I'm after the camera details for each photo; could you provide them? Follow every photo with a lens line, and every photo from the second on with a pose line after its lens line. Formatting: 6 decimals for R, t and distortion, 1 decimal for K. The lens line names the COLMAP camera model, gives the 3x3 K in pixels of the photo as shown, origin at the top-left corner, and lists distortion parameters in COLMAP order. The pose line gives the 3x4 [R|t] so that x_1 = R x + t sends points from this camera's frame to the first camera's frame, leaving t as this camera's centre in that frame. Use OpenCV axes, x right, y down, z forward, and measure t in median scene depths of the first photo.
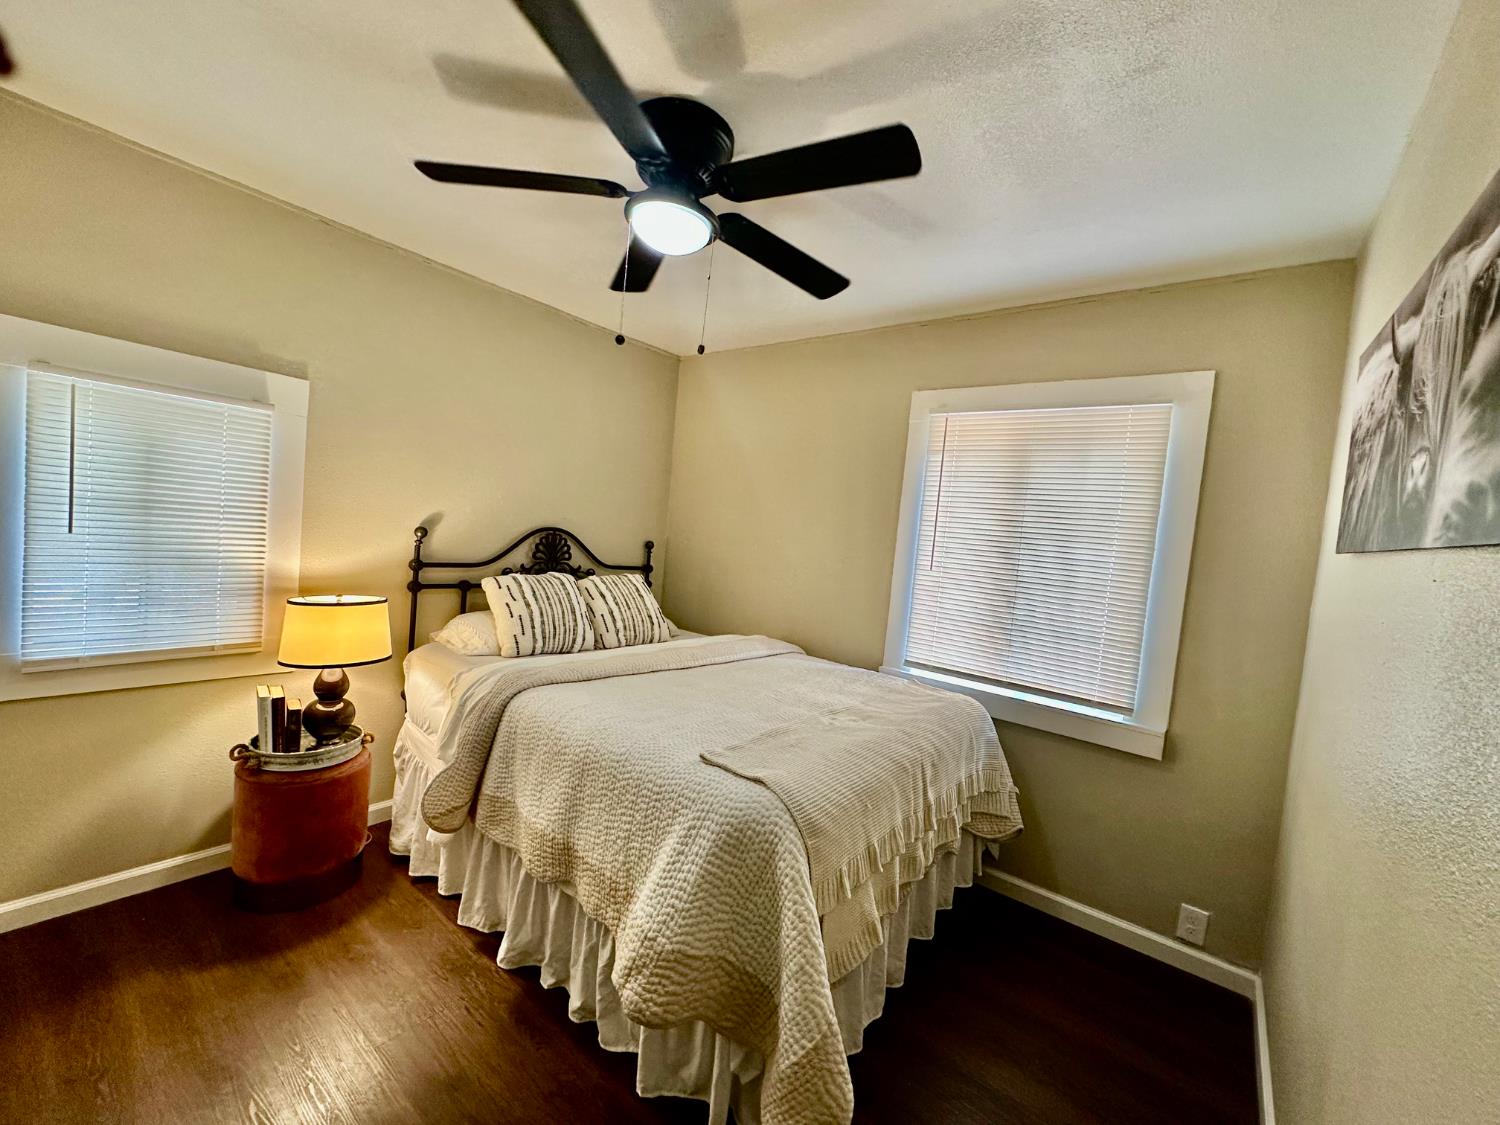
lens RADIAL K [[610.8, 0, 758.0], [0, 610.8, 562.7], [0, 0, 1]] dist [-0.004378, 0.000597]
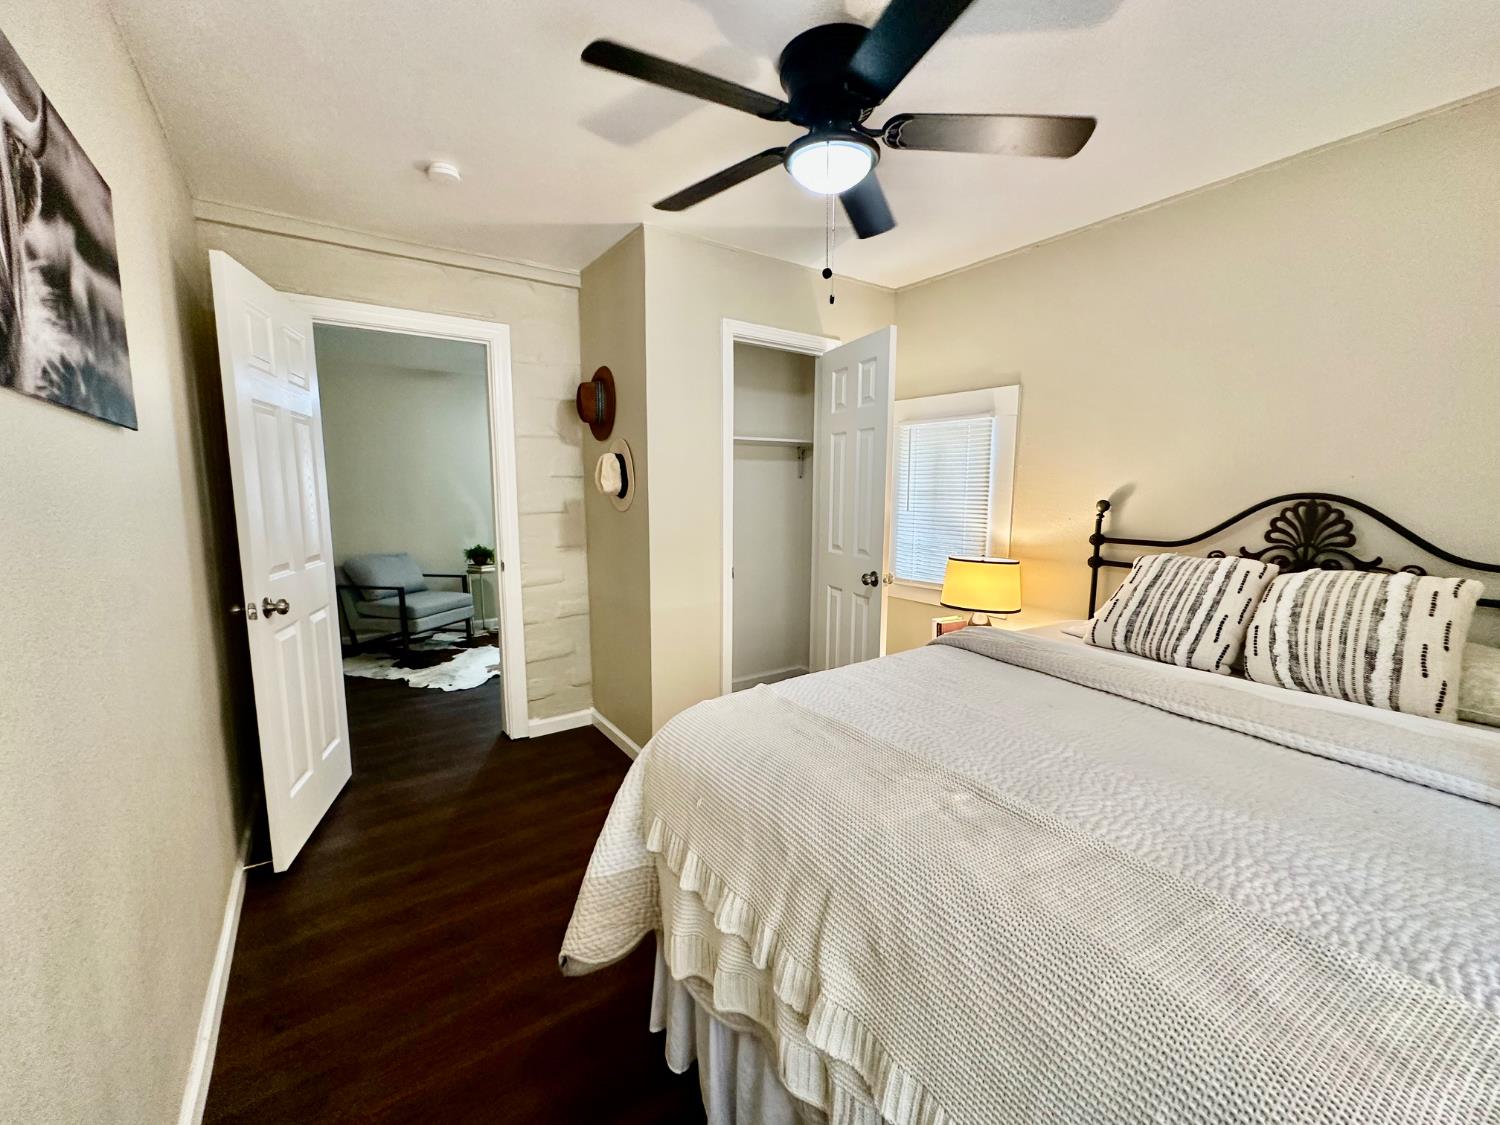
lens RADIAL K [[610.8, 0, 752.6], [0, 610.8, 565.5], [0, 0, 1]] dist [-0.004378, 0.000597]
pose [[-0.280504, 0.035916, -0.959181, 0.638624], [-0.075881, 0.995342, 0.059461, 0.034106], [0.956849, 0.089463, -0.276473, 0.895963]]
